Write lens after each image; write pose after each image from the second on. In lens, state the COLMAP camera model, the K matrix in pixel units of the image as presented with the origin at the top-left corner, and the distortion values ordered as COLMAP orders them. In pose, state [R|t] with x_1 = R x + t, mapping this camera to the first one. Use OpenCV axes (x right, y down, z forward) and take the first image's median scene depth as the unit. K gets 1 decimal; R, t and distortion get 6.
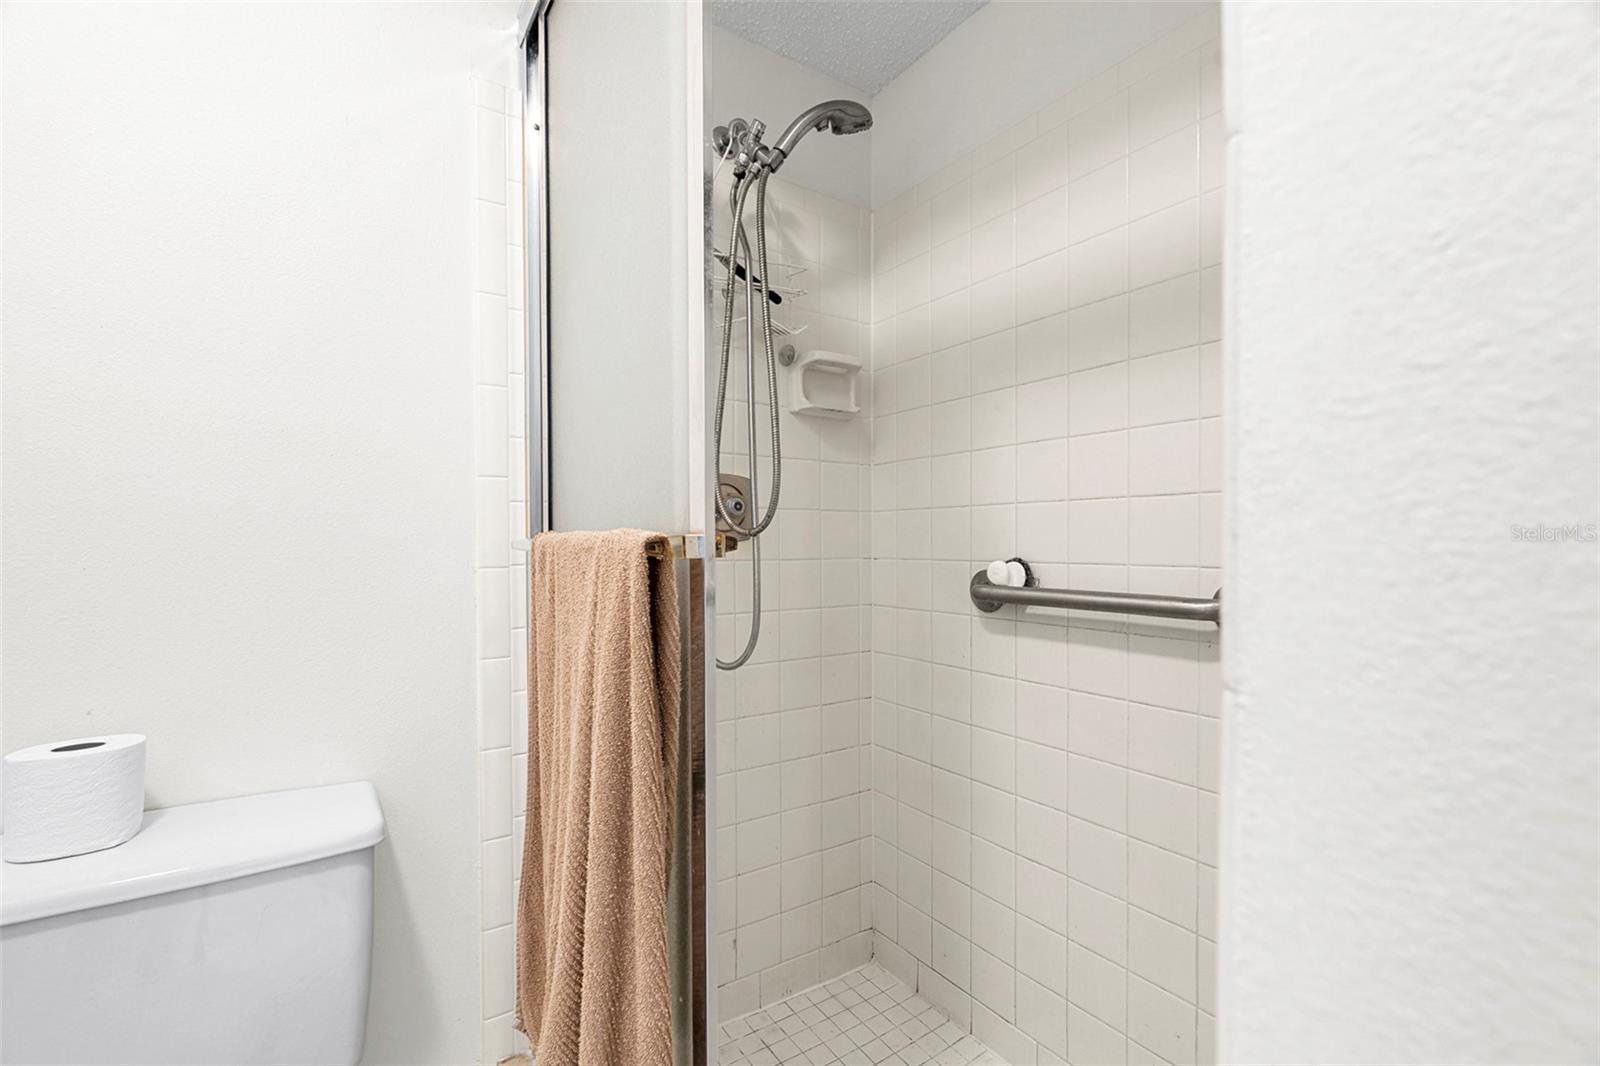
lens RADIAL K [[712.2, 0, 791.4], [0, 712.2, 542.1], [0, 0, 1]] dist [-0.016401, 0.000096]
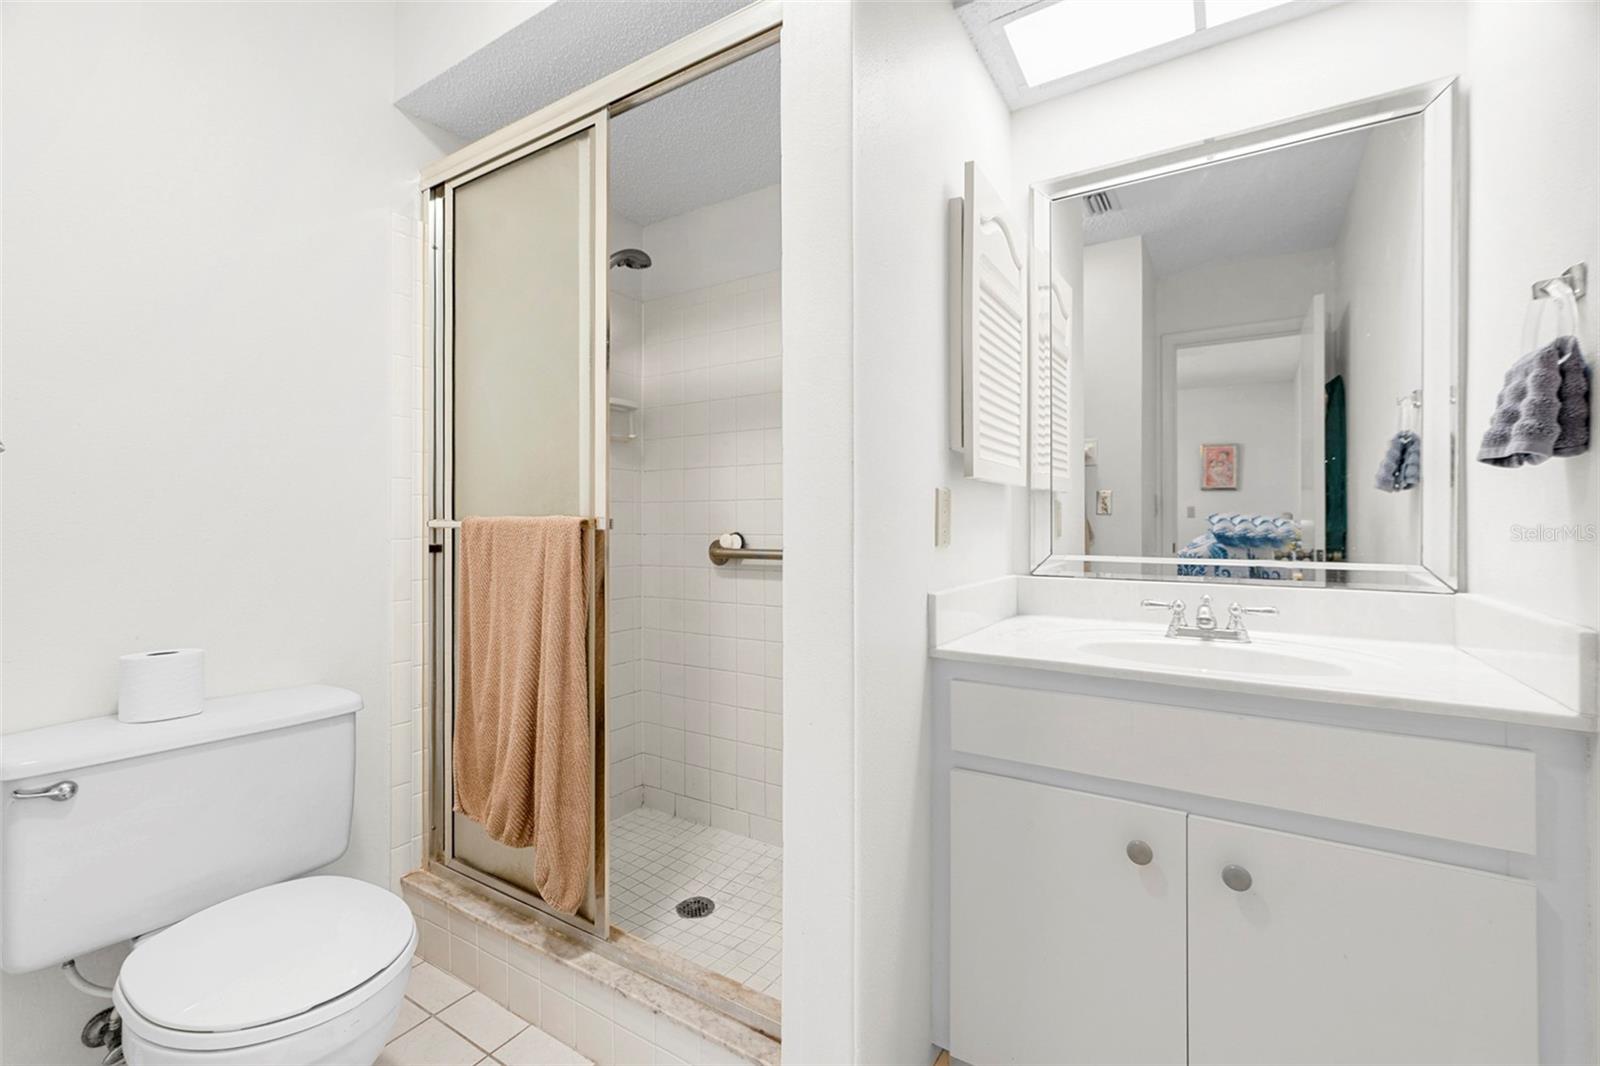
lens RADIAL K [[699.3, 0, 800.6], [0, 699.3, 552.2], [0, 0, 1]] dist [-0.002636, 0.000282]
pose [[0.916306, -0.014445, 0.400218, -0.224051], [-0.000917, 0.999271, 0.038166, 0.005284], [-0.400477, -0.035339, 0.915625, -0.629446]]
